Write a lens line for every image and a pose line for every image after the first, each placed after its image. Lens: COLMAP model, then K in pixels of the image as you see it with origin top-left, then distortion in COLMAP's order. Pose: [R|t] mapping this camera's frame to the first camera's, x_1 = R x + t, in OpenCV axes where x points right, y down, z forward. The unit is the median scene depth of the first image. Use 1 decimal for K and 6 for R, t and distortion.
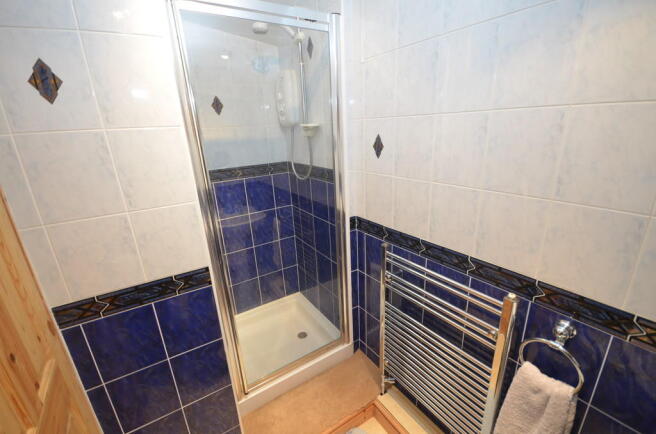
lens RADIAL K [[286.5, 0, 327.5], [0, 286.5, 221.1], [0, 0, 1]] dist [-0.012402, -0.000426]
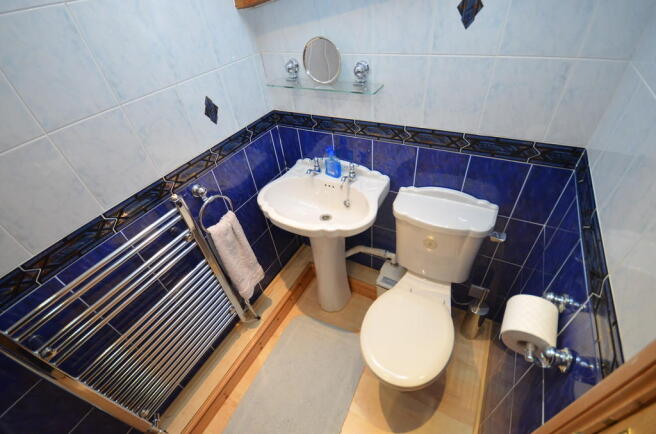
lens RADIAL K [[286.5, 0, 327.5], [0, 286.5, 221.1], [0, 0, 1]] dist [-0.012402, -0.000426]
pose [[-0.462417, -0.508560, 0.726318, -0.370126], [0.382387, 0.624683, 0.680846, -0.158466], [-0.799969, 0.592569, -0.094397, 0.524873]]
